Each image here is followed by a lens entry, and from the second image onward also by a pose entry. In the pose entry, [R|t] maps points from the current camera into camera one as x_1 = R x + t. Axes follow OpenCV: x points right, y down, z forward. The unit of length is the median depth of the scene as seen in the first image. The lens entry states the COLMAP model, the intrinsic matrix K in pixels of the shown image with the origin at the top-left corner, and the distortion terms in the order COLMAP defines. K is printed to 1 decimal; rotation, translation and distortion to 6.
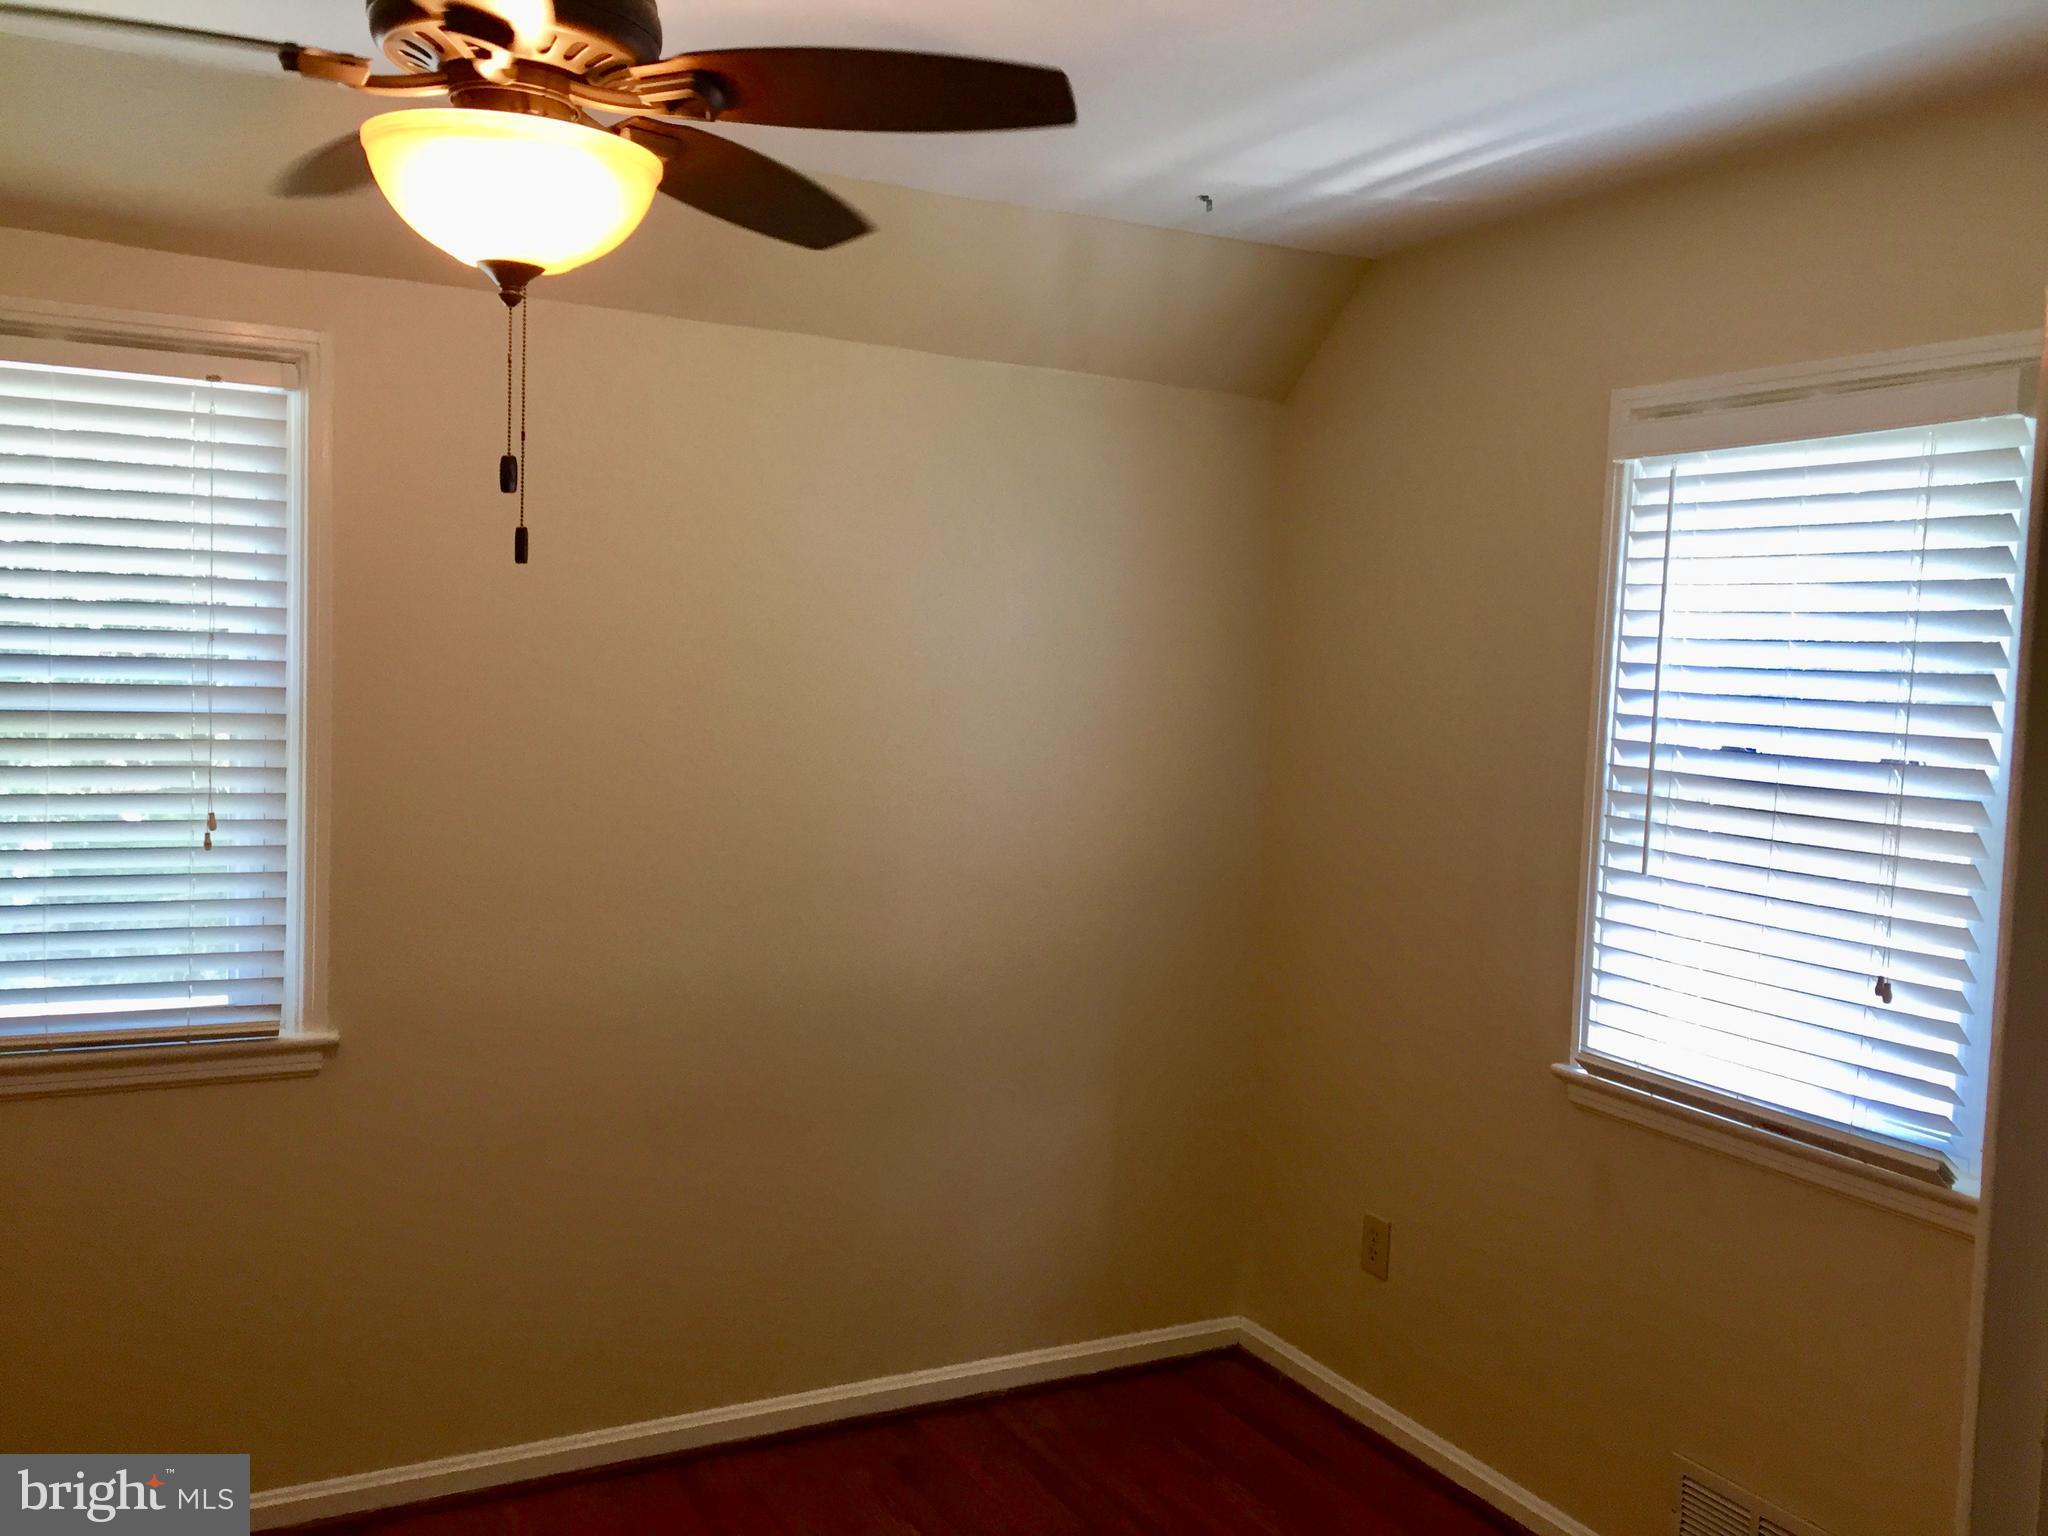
lens RADIAL K [[1770.2, 0, 995.2], [0, 1770.2, 765.4], [0, 0, 1]] dist [0.084236, -0.095415]
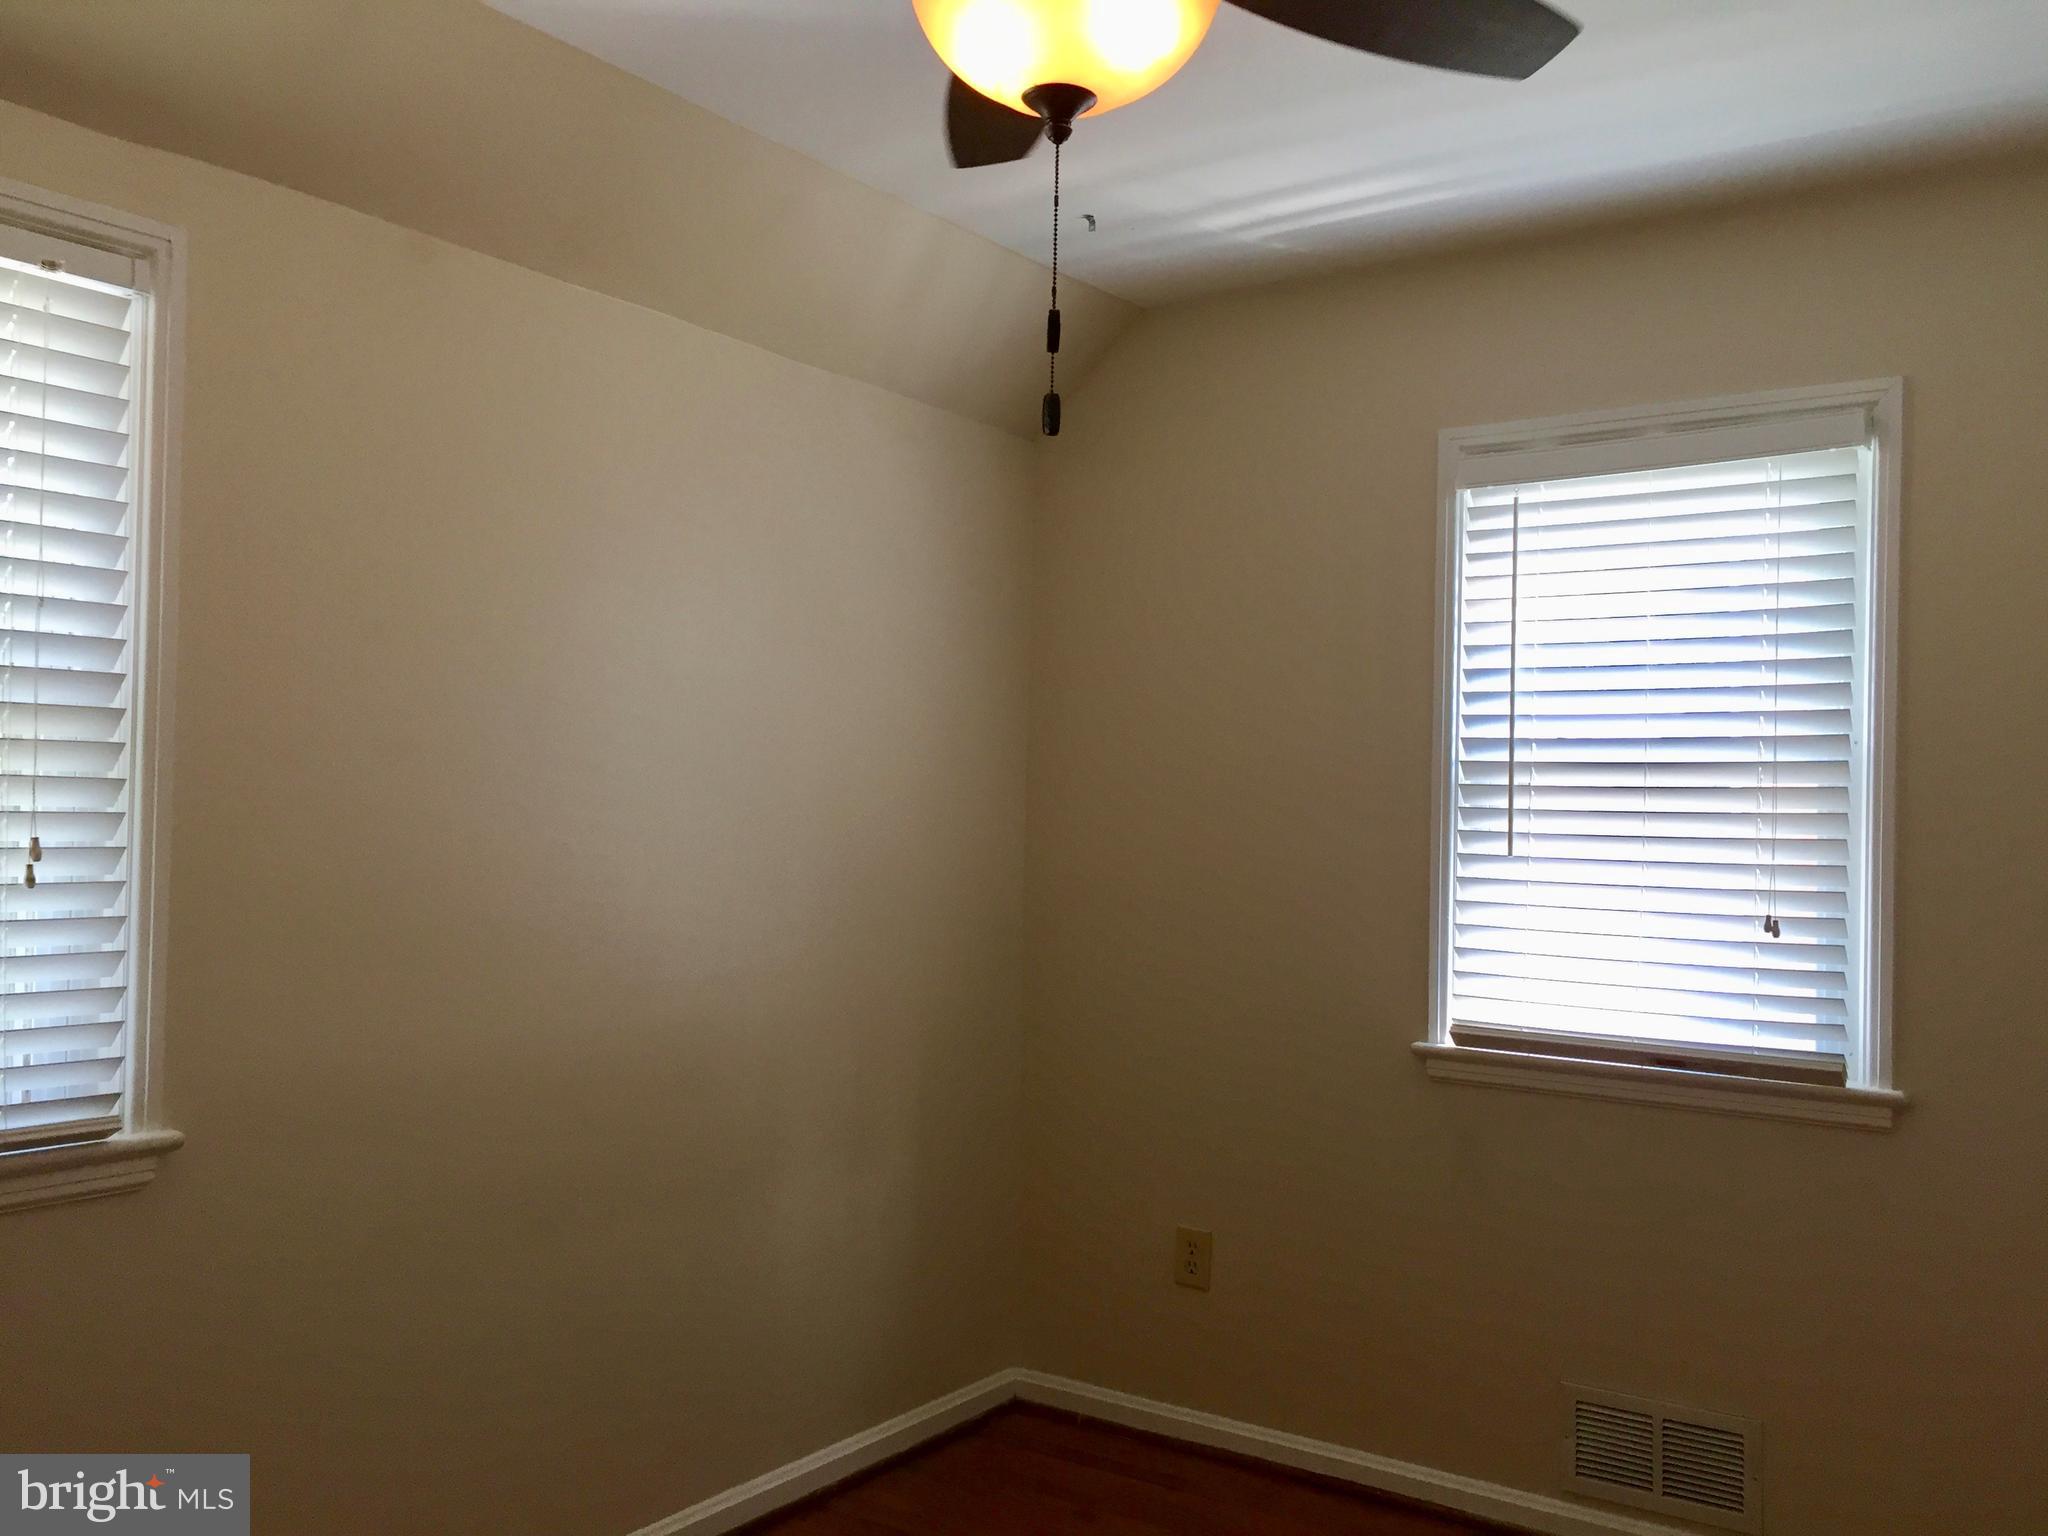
lens RADIAL K [[1770.2, 0, 1031.9], [0, 1770.2, 761.0], [0, 0, 1]] dist [0.084236, -0.095415]
pose [[0.888947, -0.009358, 0.457914, -0.410978], [0.045782, 0.996600, -0.068508, 0.064586], [-0.455715, 0.081864, 0.886353, 0.148243]]
